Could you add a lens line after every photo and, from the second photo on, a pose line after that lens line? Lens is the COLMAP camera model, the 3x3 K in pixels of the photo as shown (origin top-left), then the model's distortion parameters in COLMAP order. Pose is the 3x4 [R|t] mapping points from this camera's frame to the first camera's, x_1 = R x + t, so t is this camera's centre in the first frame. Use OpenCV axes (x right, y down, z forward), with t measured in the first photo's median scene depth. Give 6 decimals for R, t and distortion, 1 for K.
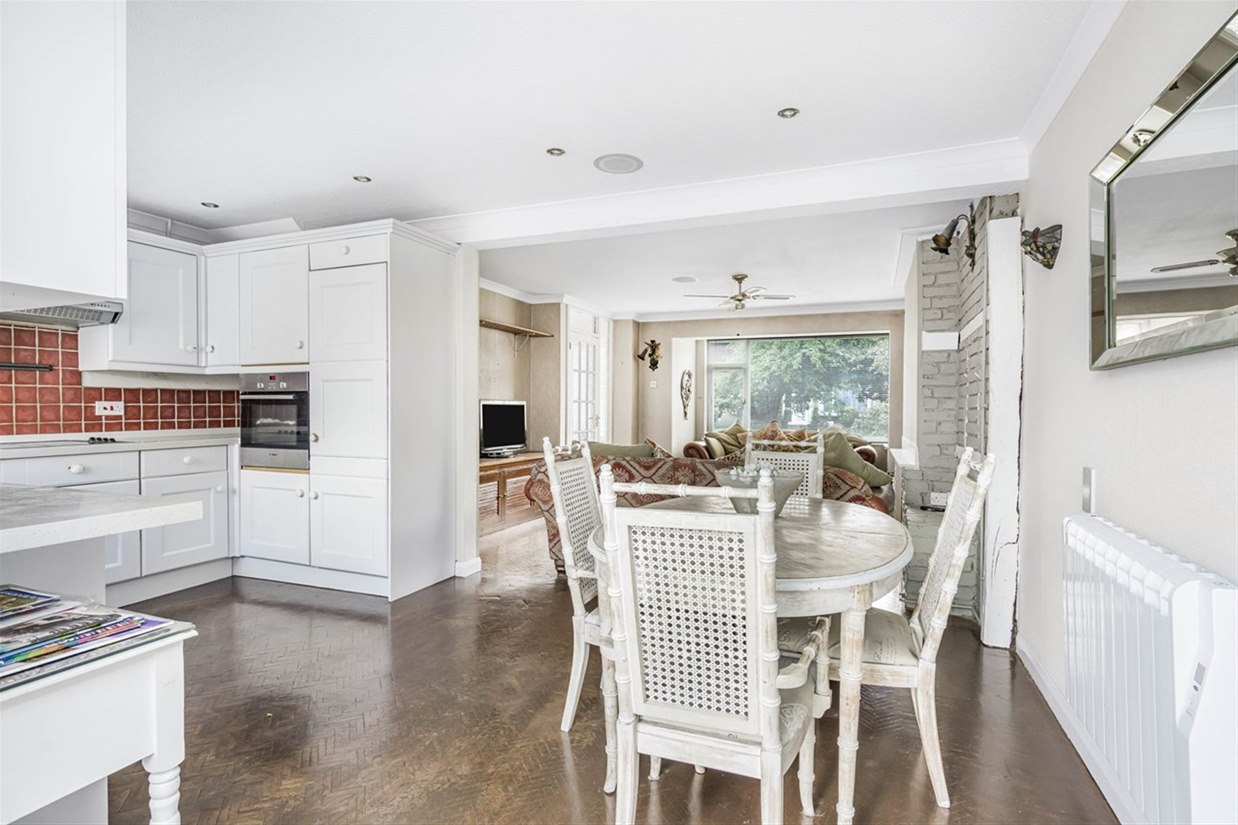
lens RADIAL K [[630.2, 0, 619.8], [0, 630.2, 405.4], [0, 0, 1]] dist [-0.001517, -0.000478]
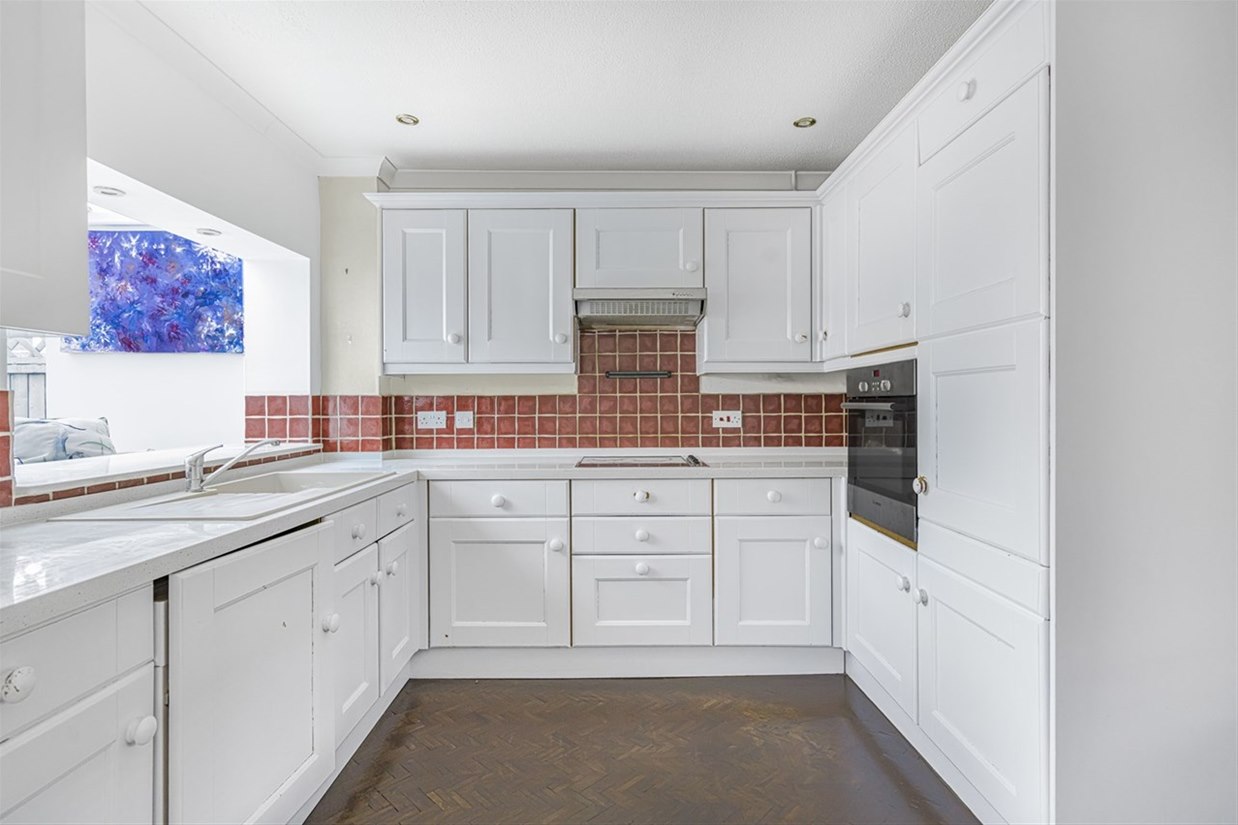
lens RADIAL K [[630.2, 0, 620.4], [0, 630.2, 409.4], [0, 0, 1]] dist [-0.001517, -0.000478]
pose [[0.381329, 0.005956, -0.924420, -0.098092], [0.006734, 0.999935, 0.009221, -0.017086], [0.924415, -0.009742, 0.381264, 0.563953]]
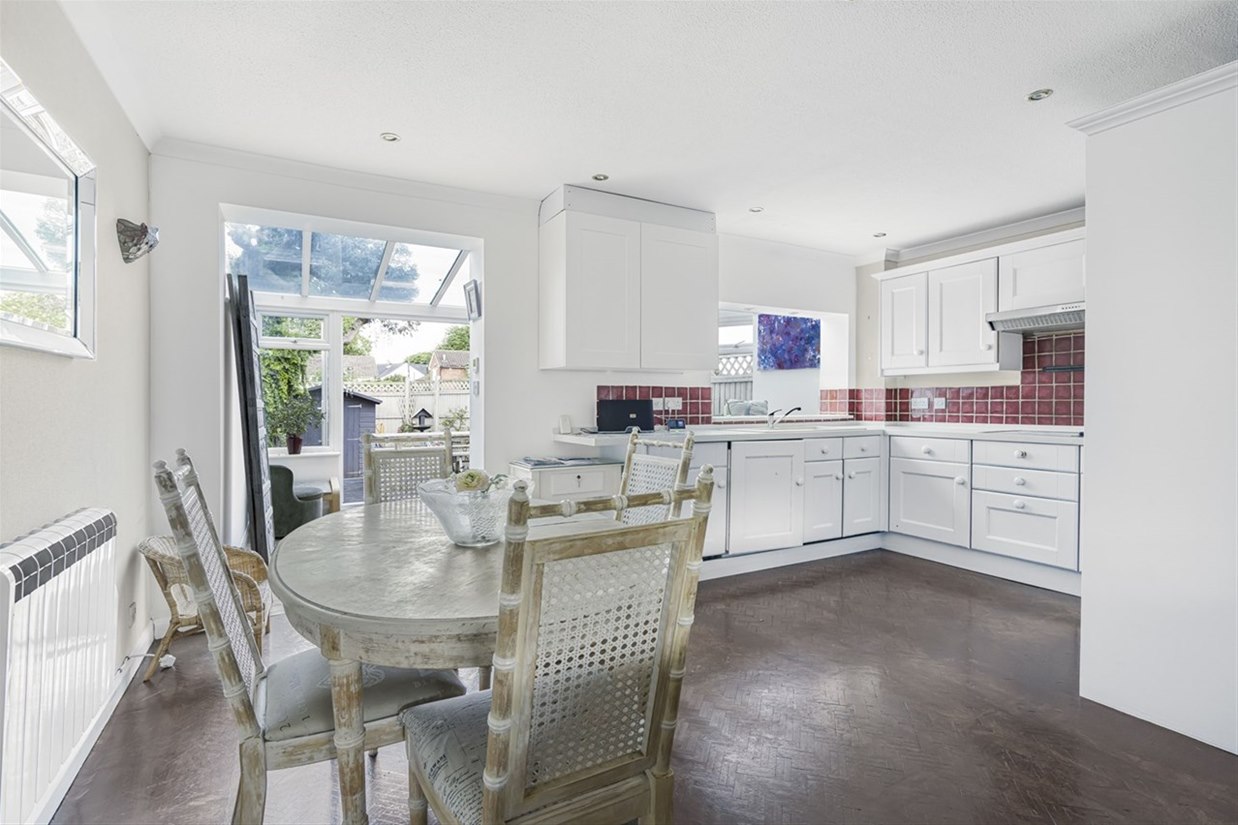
lens RADIAL K [[568.1, 0, 621.7], [0, 568.1, 406.7], [0, 0, 1]] dist [-0.005941, -0.000072]
pose [[-0.625060, 0.005842, -0.780555, 0.369539], [0.002445, 0.999982, 0.005526, 0.002328], [0.780573, 0.001546, -0.625063, 0.916483]]
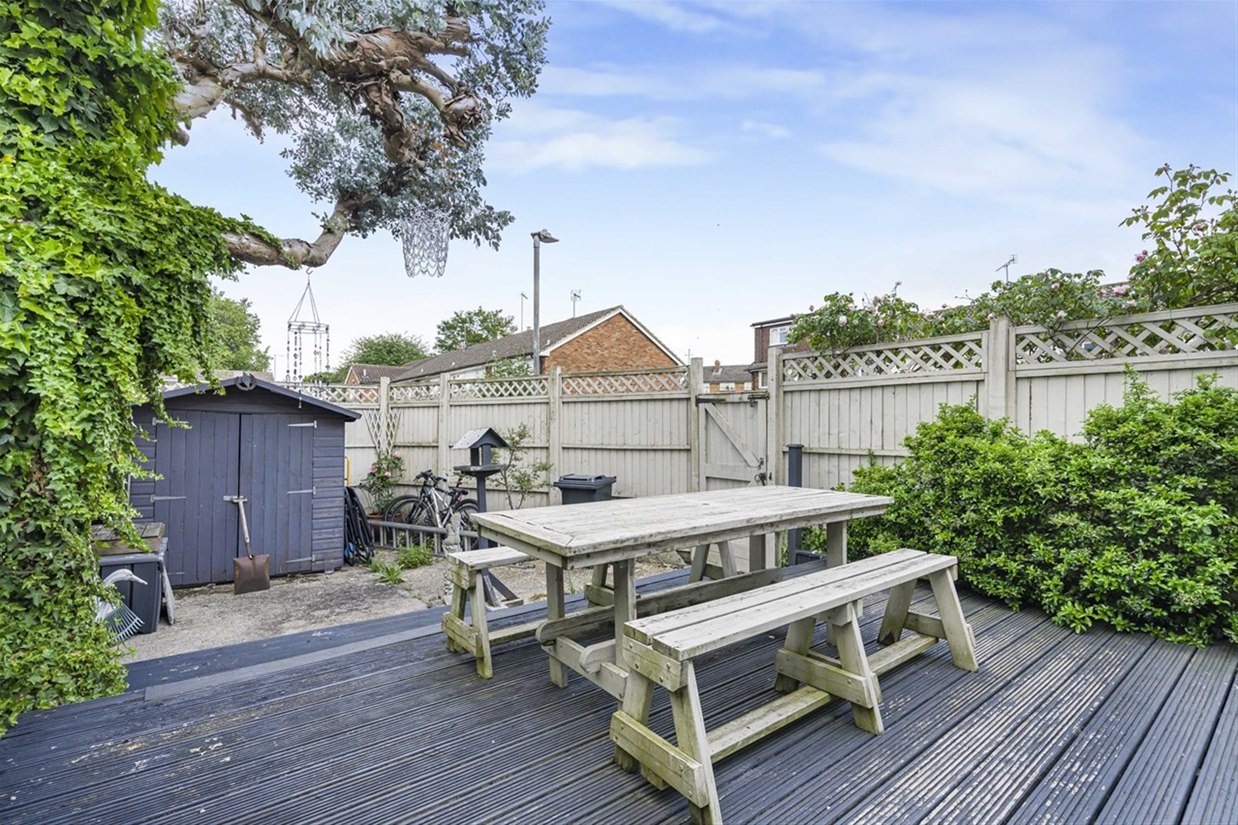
lens RADIAL K [[568.1, 0, 621.8], [0, 568.1, 424.3], [0, 0, 1]] dist [-0.005941, -0.000072]
pose [[-0.502224, -0.007342, -0.864706, -0.313531], [-0.001826, 0.999971, -0.007429, 0.025500], [0.864735, -0.002152, -0.502223, -0.814456]]
